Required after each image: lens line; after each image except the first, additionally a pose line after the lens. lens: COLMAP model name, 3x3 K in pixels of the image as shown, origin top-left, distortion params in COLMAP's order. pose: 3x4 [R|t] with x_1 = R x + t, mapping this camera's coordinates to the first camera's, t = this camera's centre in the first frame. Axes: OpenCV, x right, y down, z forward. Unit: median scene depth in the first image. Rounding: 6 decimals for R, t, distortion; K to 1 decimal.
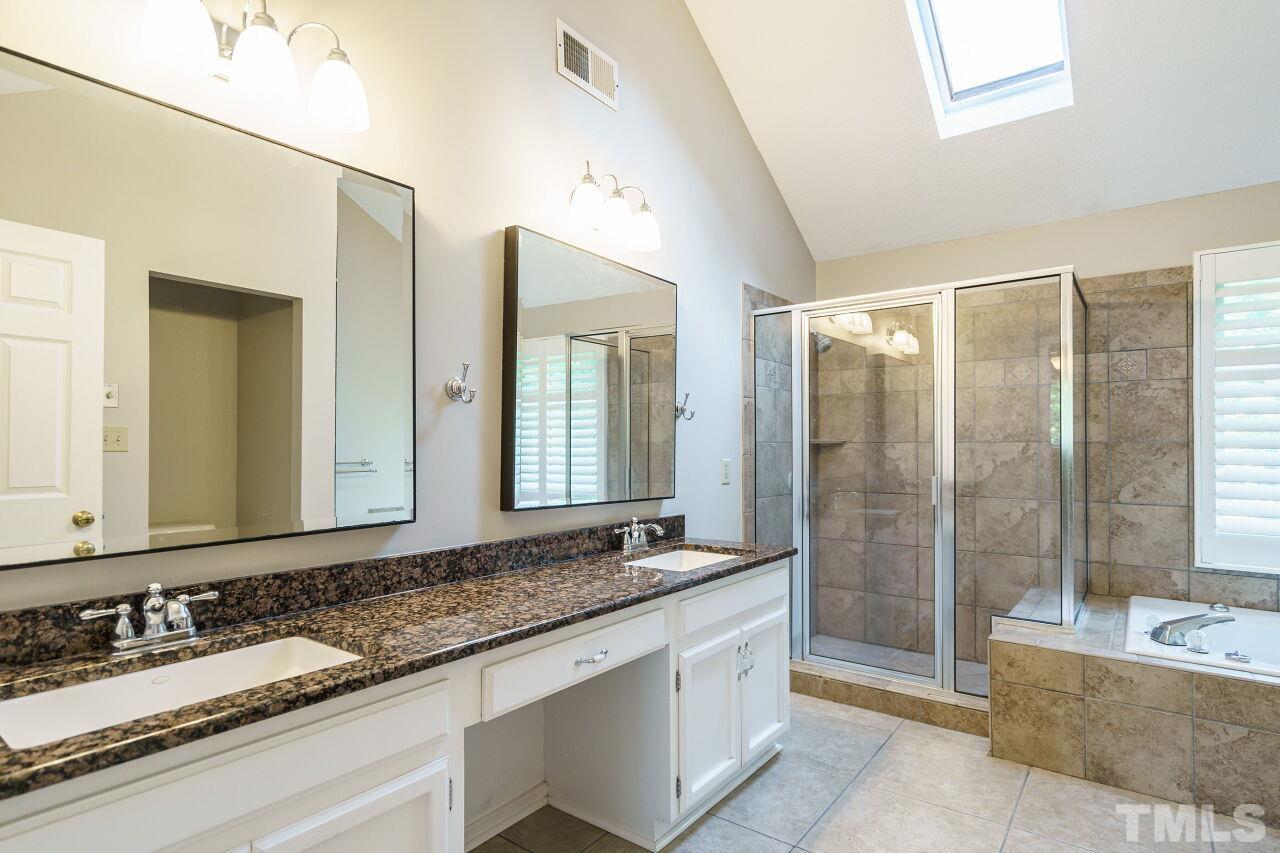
lens RADIAL K [[650.6, 0, 642.6], [0, 650.6, 436.8], [0, 0, 1]] dist [0.002639, 0.001859]
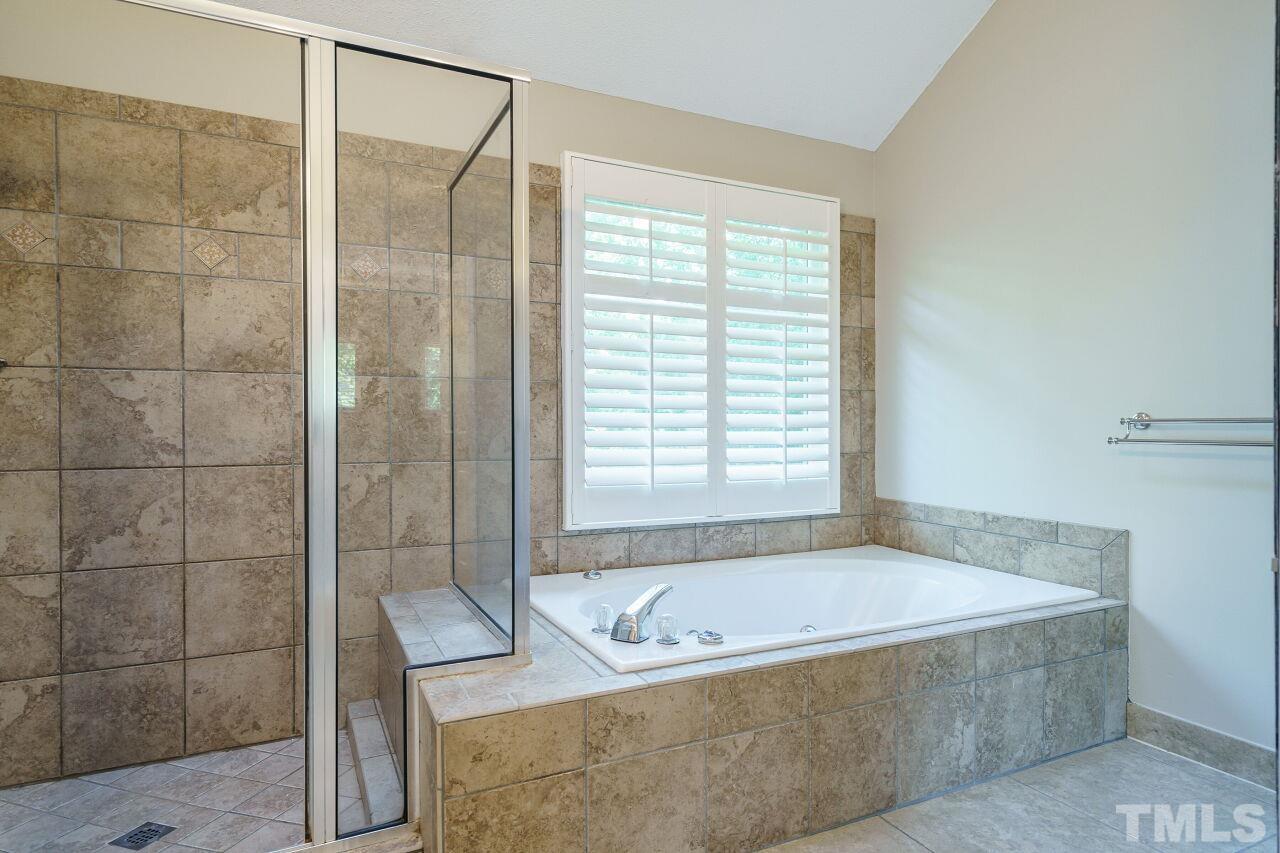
lens RADIAL K [[699.3, 0, 637.7], [0, 699.3, 434.9], [0, 0, 1]] dist [0.007970, 0.000985]
pose [[0.450973, -0.009957, 0.892482, 0.091277], [-0.014395, 0.999727, 0.018428, 0.057809], [-0.892422, -0.021158, 0.450706, 0.504495]]
